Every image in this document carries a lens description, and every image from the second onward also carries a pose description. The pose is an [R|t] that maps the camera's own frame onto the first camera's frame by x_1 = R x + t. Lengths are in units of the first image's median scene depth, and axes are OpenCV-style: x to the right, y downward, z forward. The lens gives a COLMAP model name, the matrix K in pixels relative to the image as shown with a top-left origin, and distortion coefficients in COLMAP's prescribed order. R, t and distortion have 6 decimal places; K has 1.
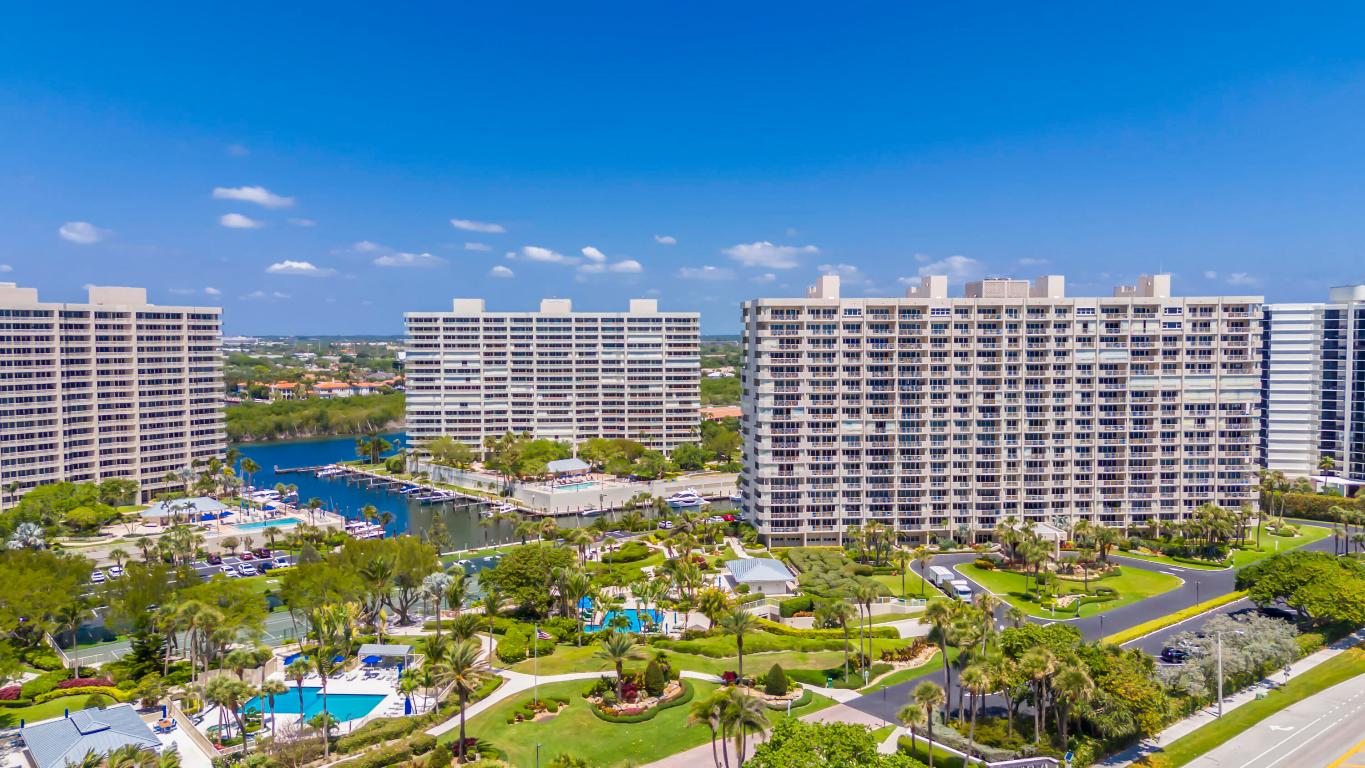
lens RADIAL K [[1005.0, 0, 687.1], [0, 1005.0, 382.3], [0, 0, 1]] dist [0.077972, -0.002849]
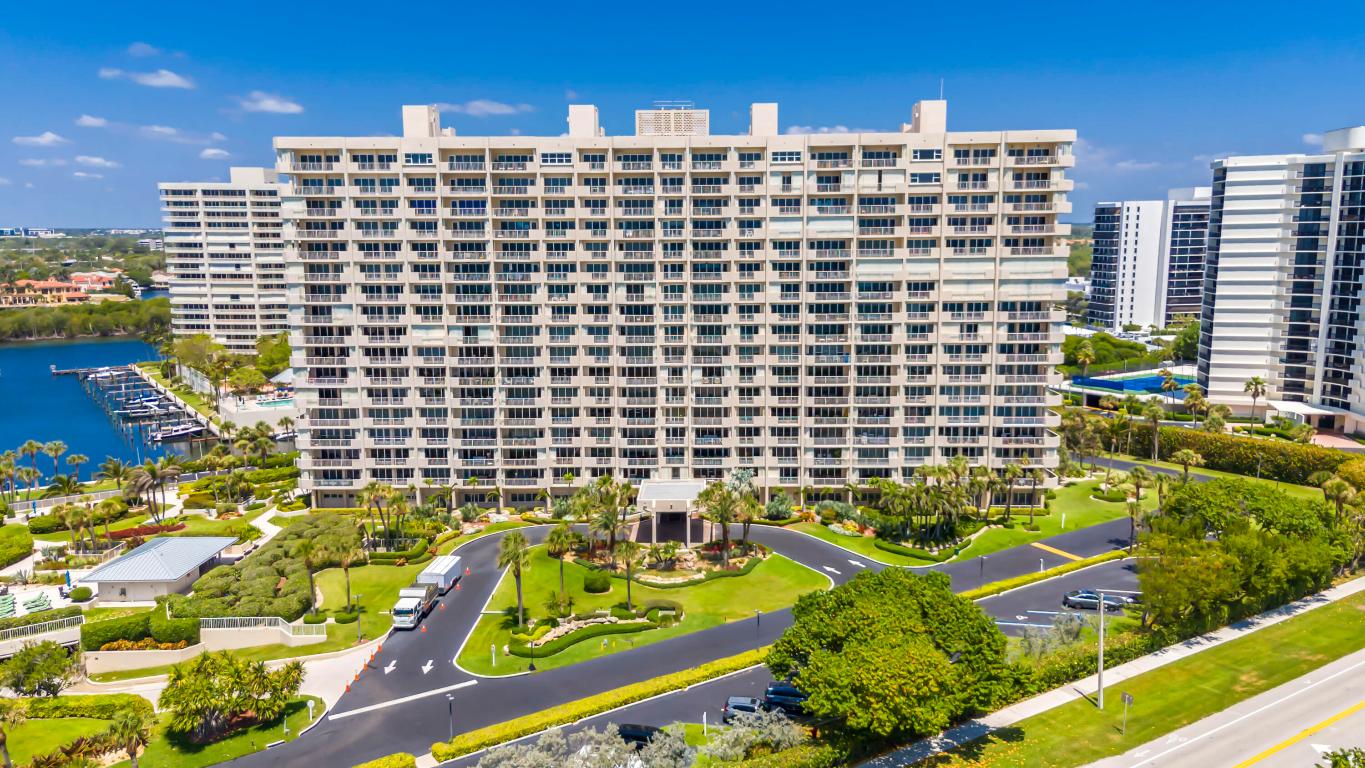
lens RADIAL K [[1013.0, 0, 678.7], [0, 1013.0, 393.7], [0, 0, 1]] dist [0.067400, 0.002928]
pose [[0.992477, 0.016262, -0.121347, 0.344162], [-0.002122, 0.993276, 0.115750, 0.003898], [0.122413, -0.114622, 0.985838, 0.289998]]
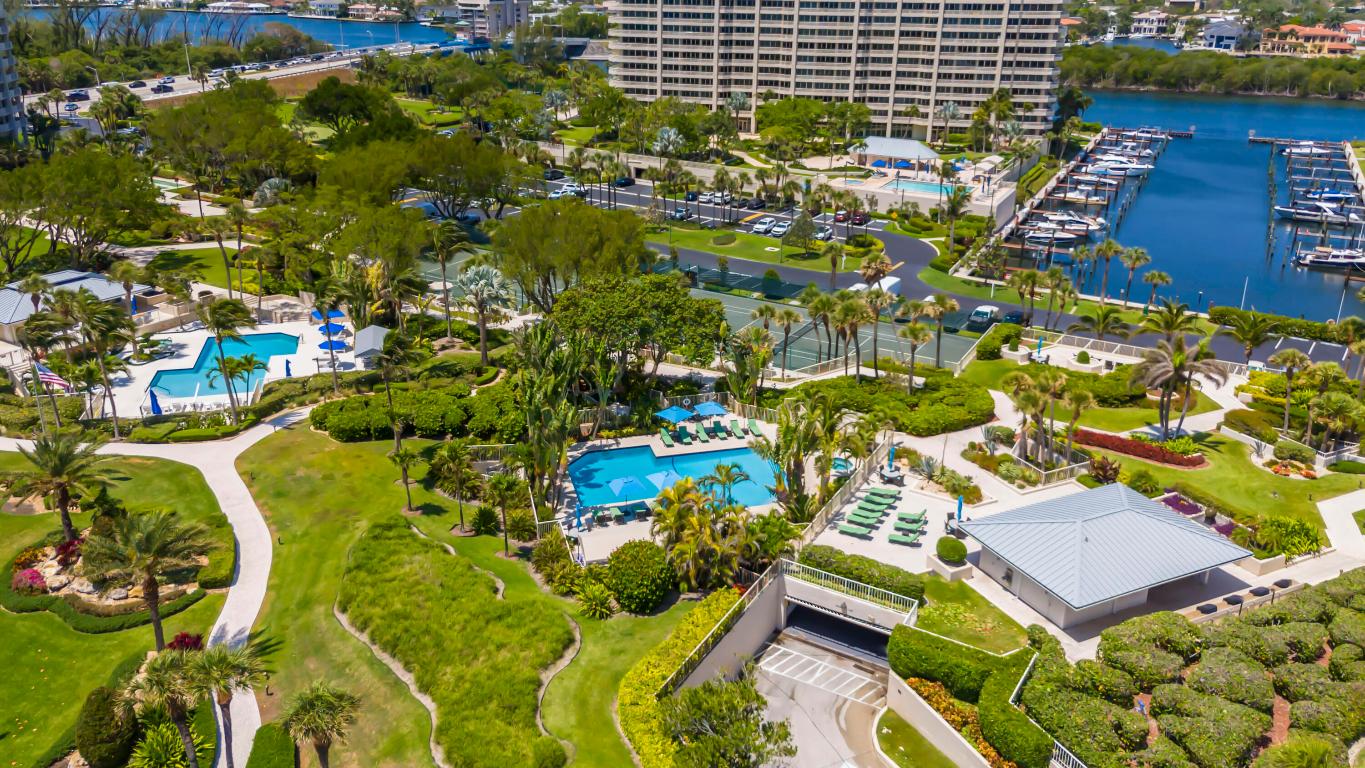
lens RADIAL K [[1002.5, 0, 680.5], [0, 1002.5, 334.3], [0, 0, 1]] dist [0.067466, -0.041217]
pose [[0.337762, 0.328841, -0.881919, 0.231340], [-0.058698, 0.942519, 0.328956, 0.003963], [0.939399, -0.059342, 0.337650, 0.530144]]
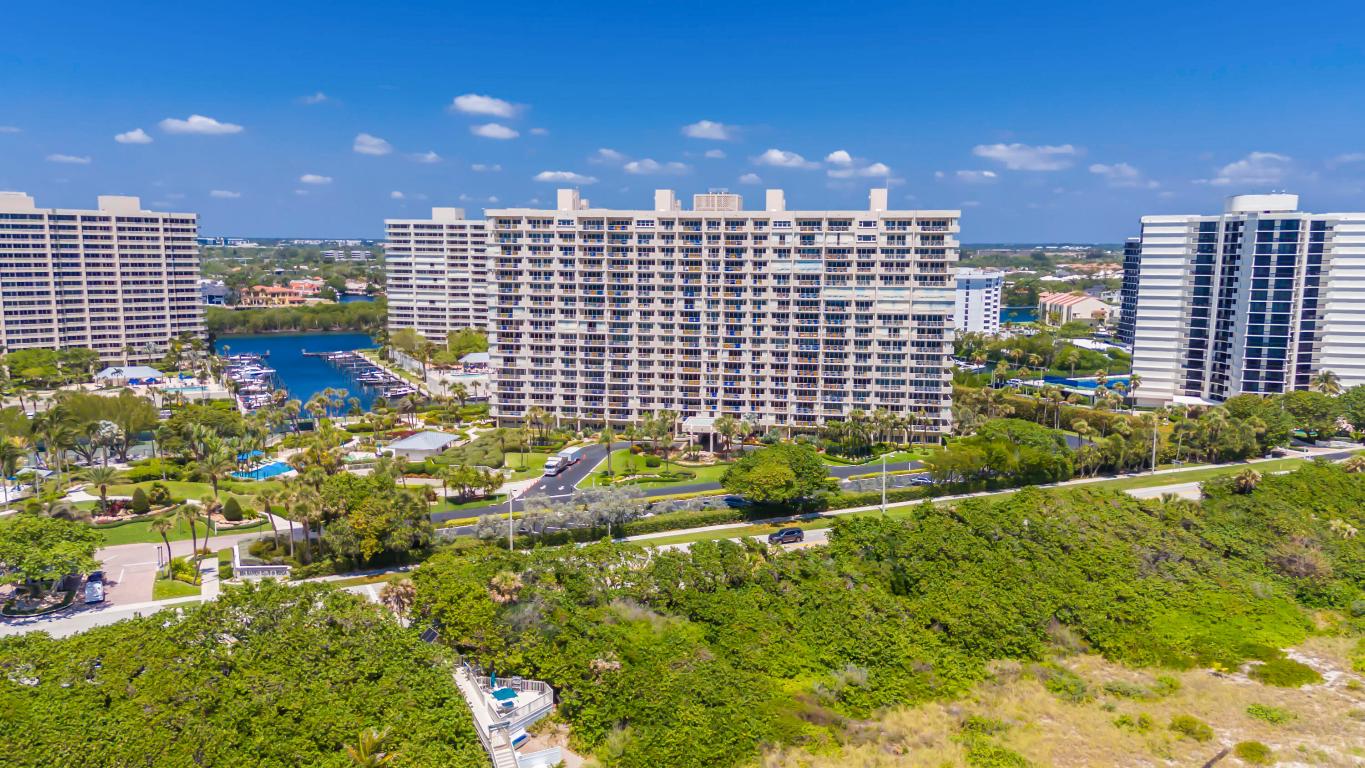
lens RADIAL K [[1001.9, 0, 676.7], [0, 1001.9, 406.1], [0, 0, 1]] dist [0.064132, -0.001738]
pose [[0.967016, 0.051853, -0.249383, 0.473811], [-0.023021, 0.992845, 0.117174, -0.001076], [0.253674, -0.107568, 0.961290, -0.050404]]
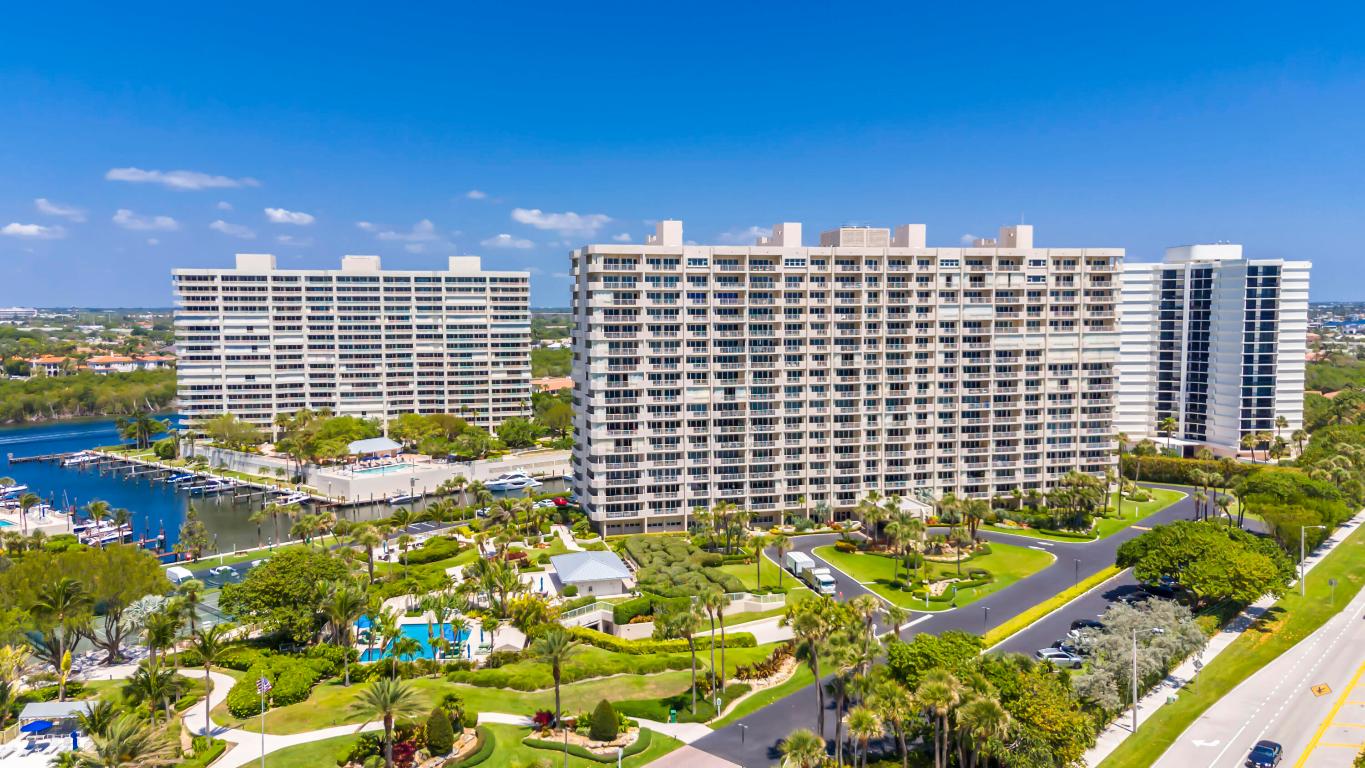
lens RADIAL K [[1019.9, 0, 684.3], [0, 1019.9, 383.4], [0, 0, 1]] dist [0.073352, -0.002676]
pose [[0.988618, -0.013035, 0.149881, 0.016666], [0.008905, 0.999563, 0.028189, 0.008230], [-0.150183, -0.026533, 0.988302, 0.108865]]
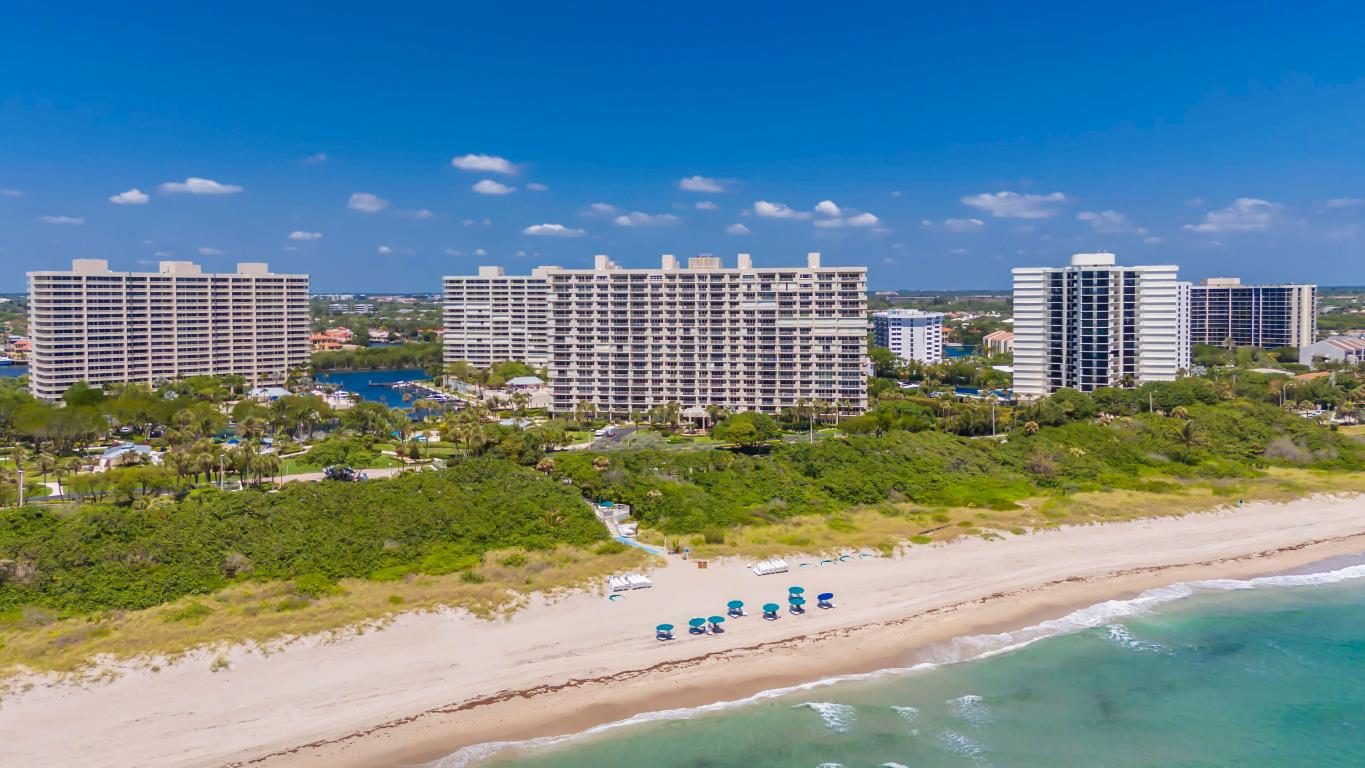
lens RADIAL K [[1013.9, 0, 659.6], [0, 1013.9, 346.9], [0, 0, 1]] dist [0.077910, 0.000834]
pose [[0.966617, 0.012894, -0.255901, 0.564002], [-0.010758, 0.999895, 0.009743, 0.021532], [0.255999, -0.006665, 0.966654, -0.477642]]
